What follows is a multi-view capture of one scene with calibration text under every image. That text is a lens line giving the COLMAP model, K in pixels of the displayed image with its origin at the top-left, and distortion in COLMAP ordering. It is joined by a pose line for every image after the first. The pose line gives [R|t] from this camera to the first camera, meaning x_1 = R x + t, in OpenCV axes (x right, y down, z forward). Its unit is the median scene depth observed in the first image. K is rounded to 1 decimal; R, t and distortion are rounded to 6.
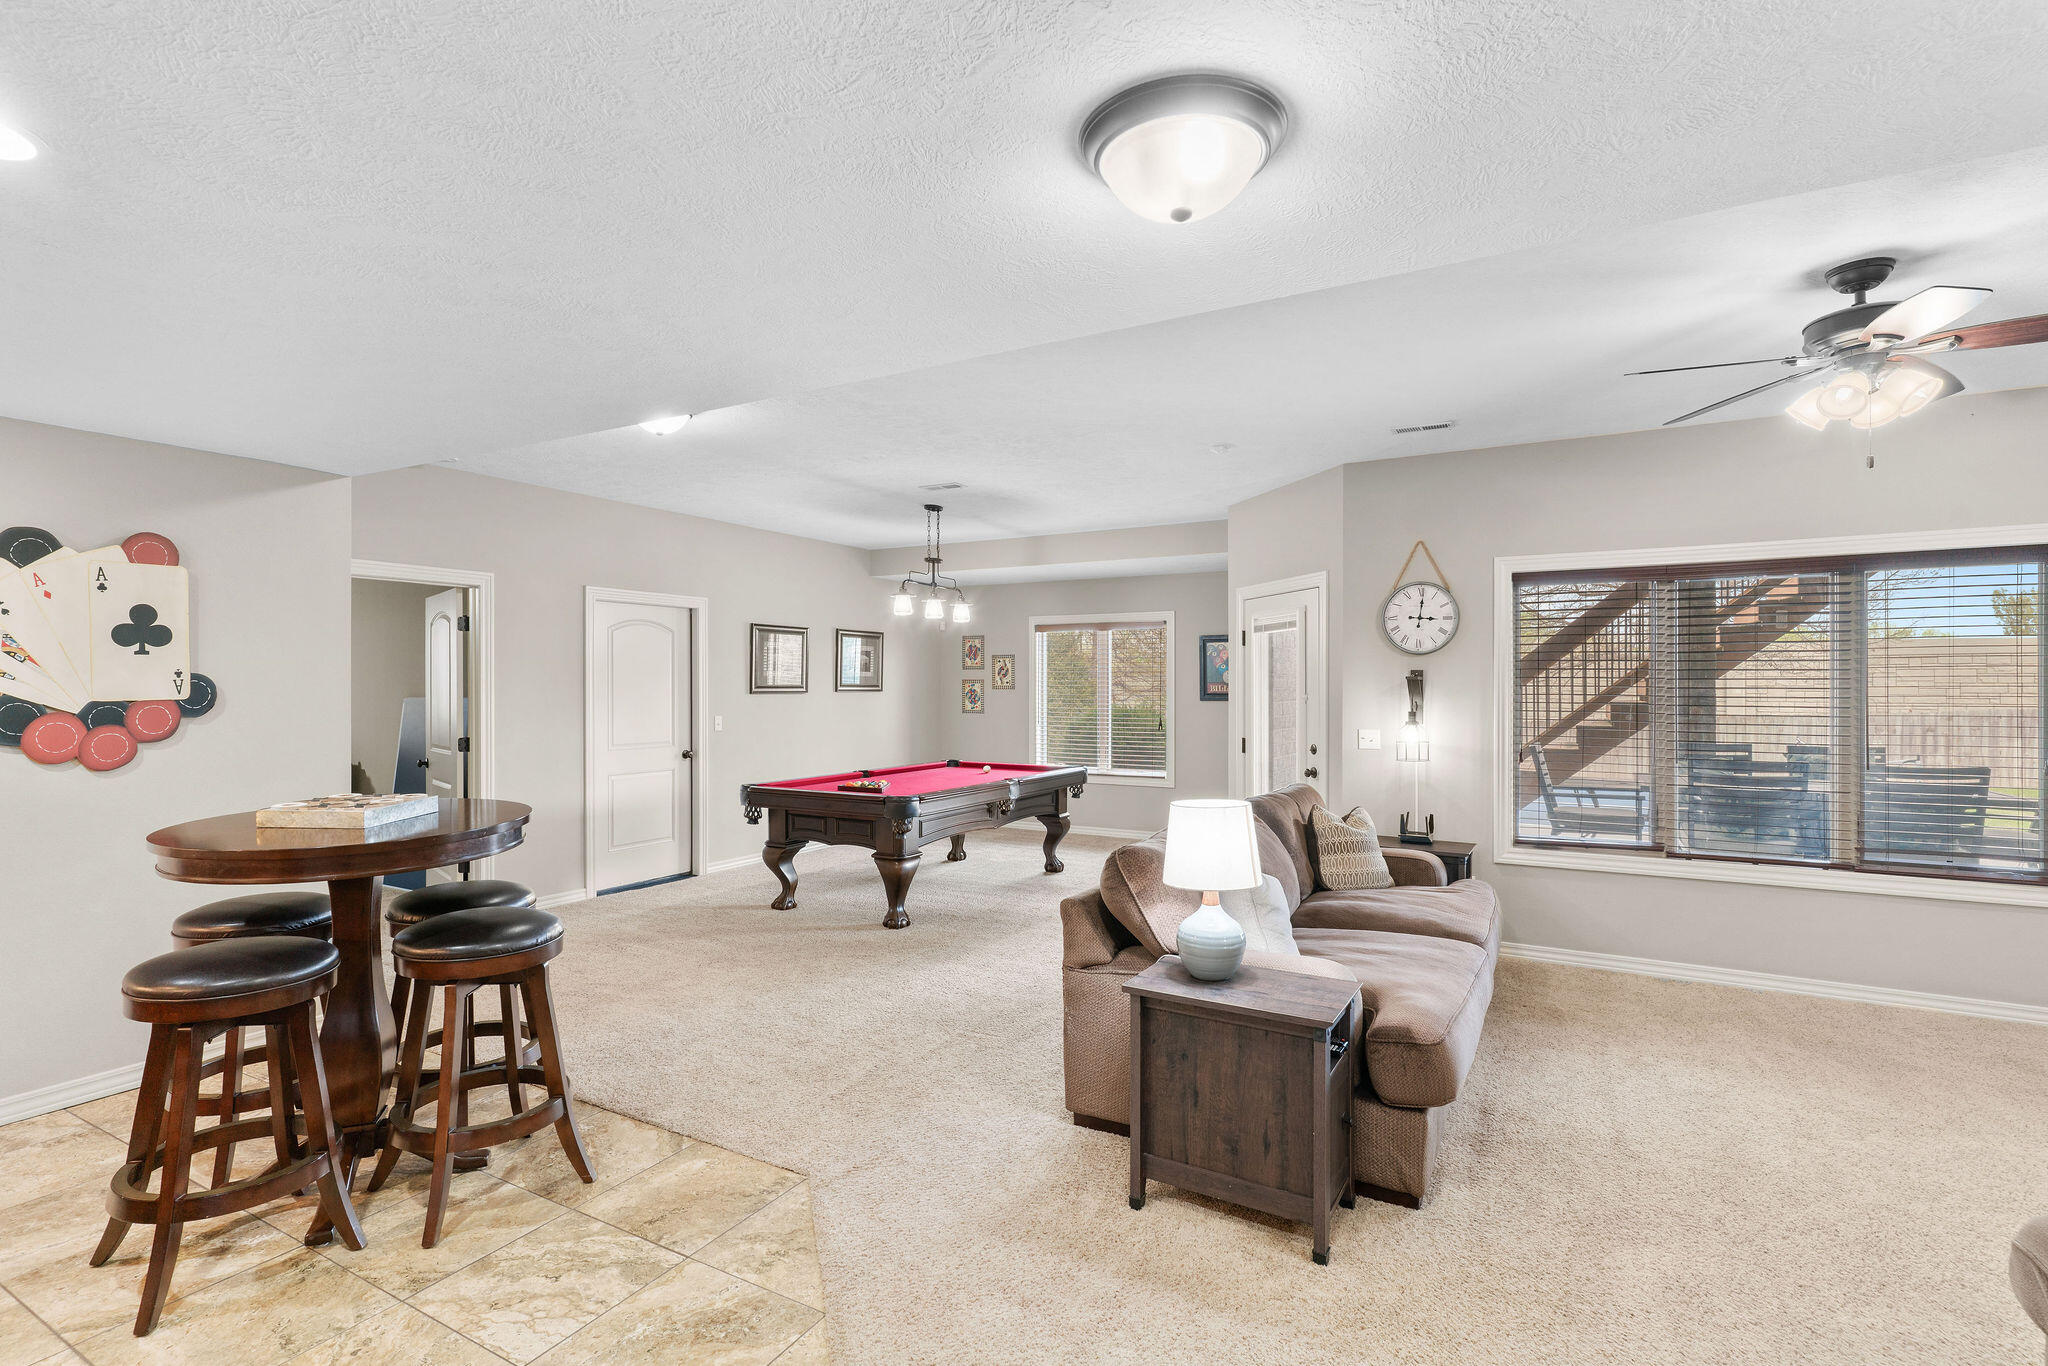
lens RADIAL K [[975.9, 0, 1006.0], [0, 975.9, 684.0], [0, 0, 1]] dist [-0.003748, 0.000538]
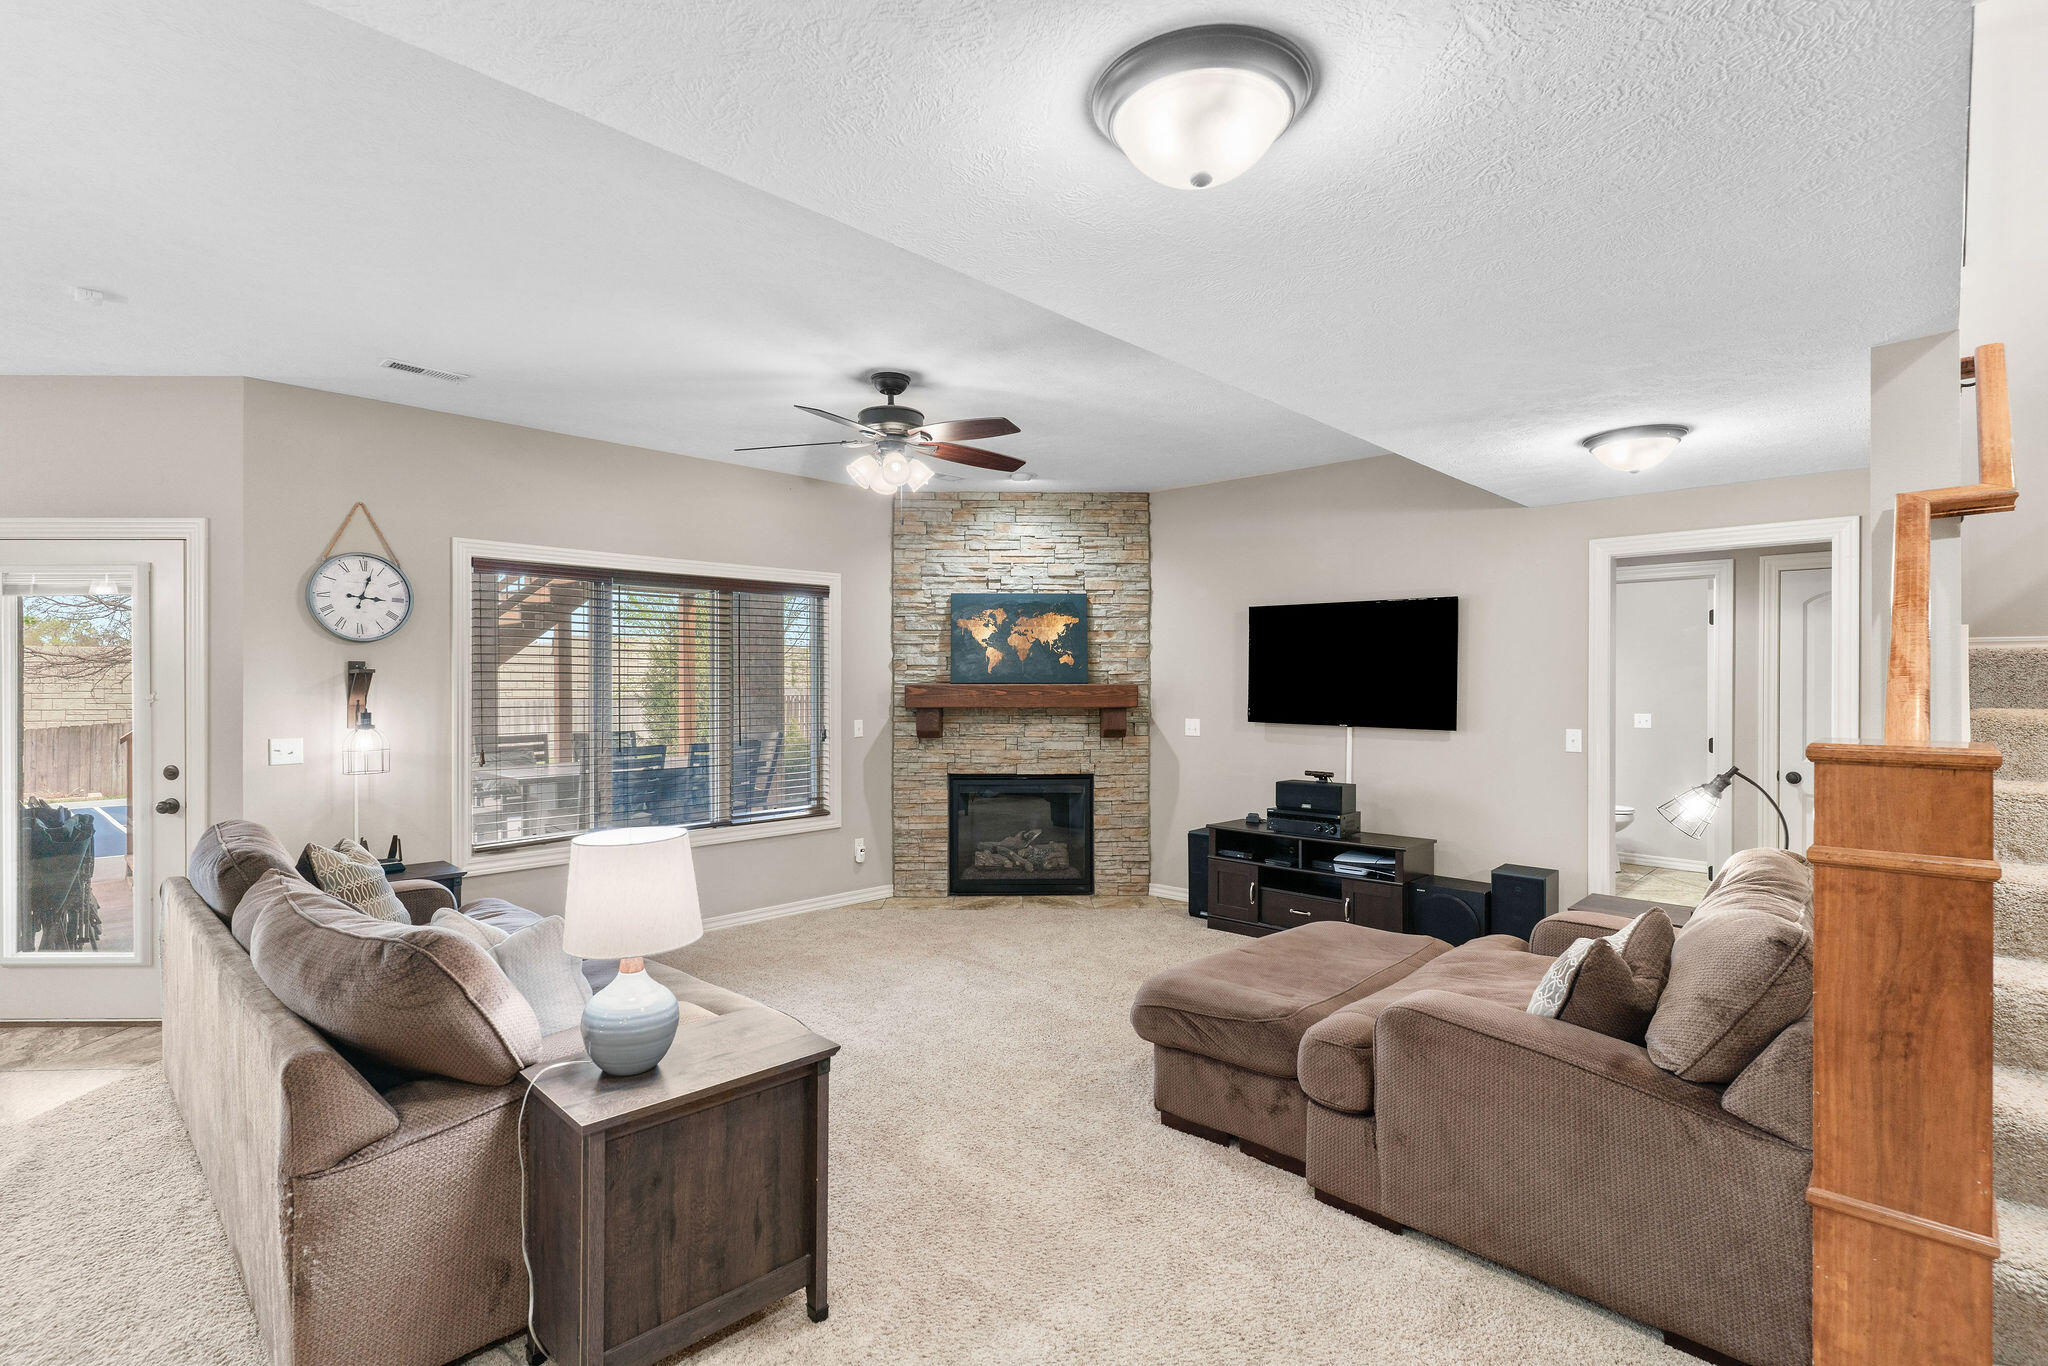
lens RADIAL K [[975.9, 0, 1008.6], [0, 975.9, 684.1], [0, 0, 1]] dist [-0.003748, 0.000538]
pose [[0.231859, -0.004218, 0.972740, -0.250363], [-0.002374, 0.999985, 0.004902, -0.000656], [-0.972747, -0.003445, 0.231845, 0.300205]]
